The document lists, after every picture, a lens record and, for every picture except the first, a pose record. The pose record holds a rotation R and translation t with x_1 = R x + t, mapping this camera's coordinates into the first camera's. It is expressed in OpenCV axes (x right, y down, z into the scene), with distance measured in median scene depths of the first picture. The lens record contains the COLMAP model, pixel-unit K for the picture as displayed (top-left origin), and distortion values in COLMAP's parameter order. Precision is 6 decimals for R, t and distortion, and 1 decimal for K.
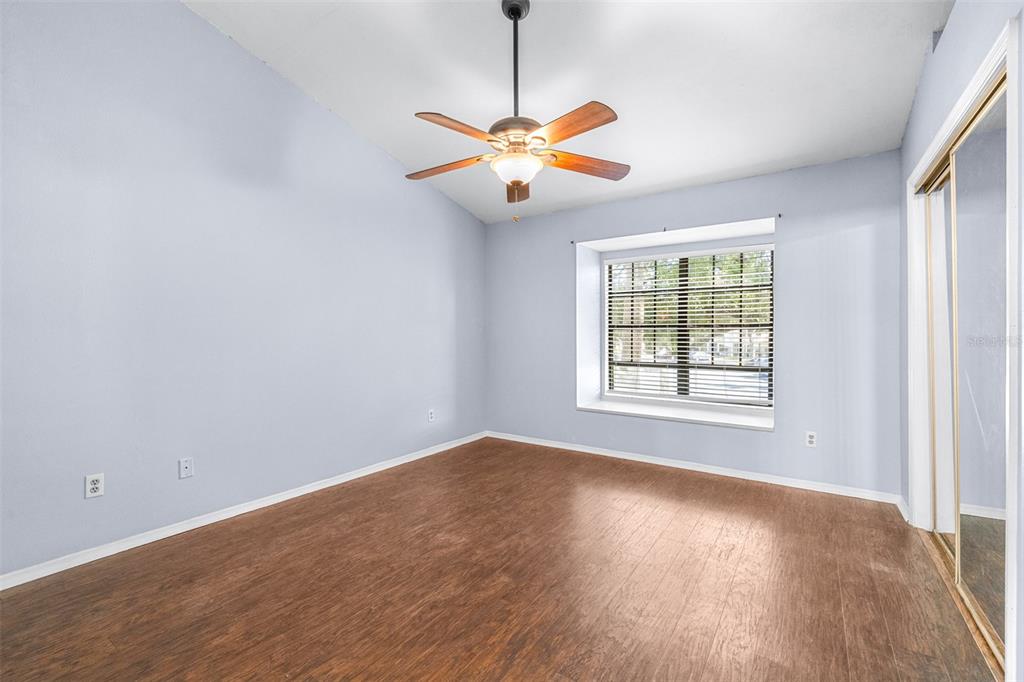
lens RADIAL K [[445.4, 0, 508.7], [0, 445.4, 335.3], [0, 0, 1]] dist [0.001153, 0.000097]
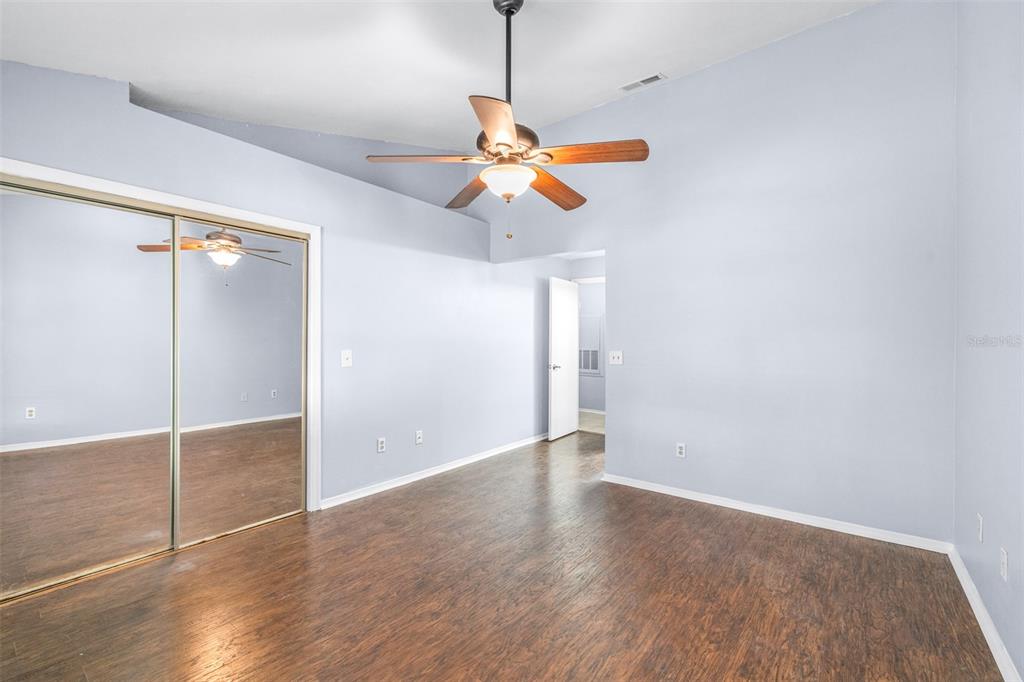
lens RADIAL K [[445.4, 0, 508.7], [0, 445.4, 335.3], [0, 0, 1]] dist [0.001153, 0.000097]
pose [[-0.998548, -0.001056, 0.053858, -0.033467], [-0.001520, 0.999962, -0.008573, -0.038599], [-0.053847, -0.008643, -0.998512, 1.984007]]
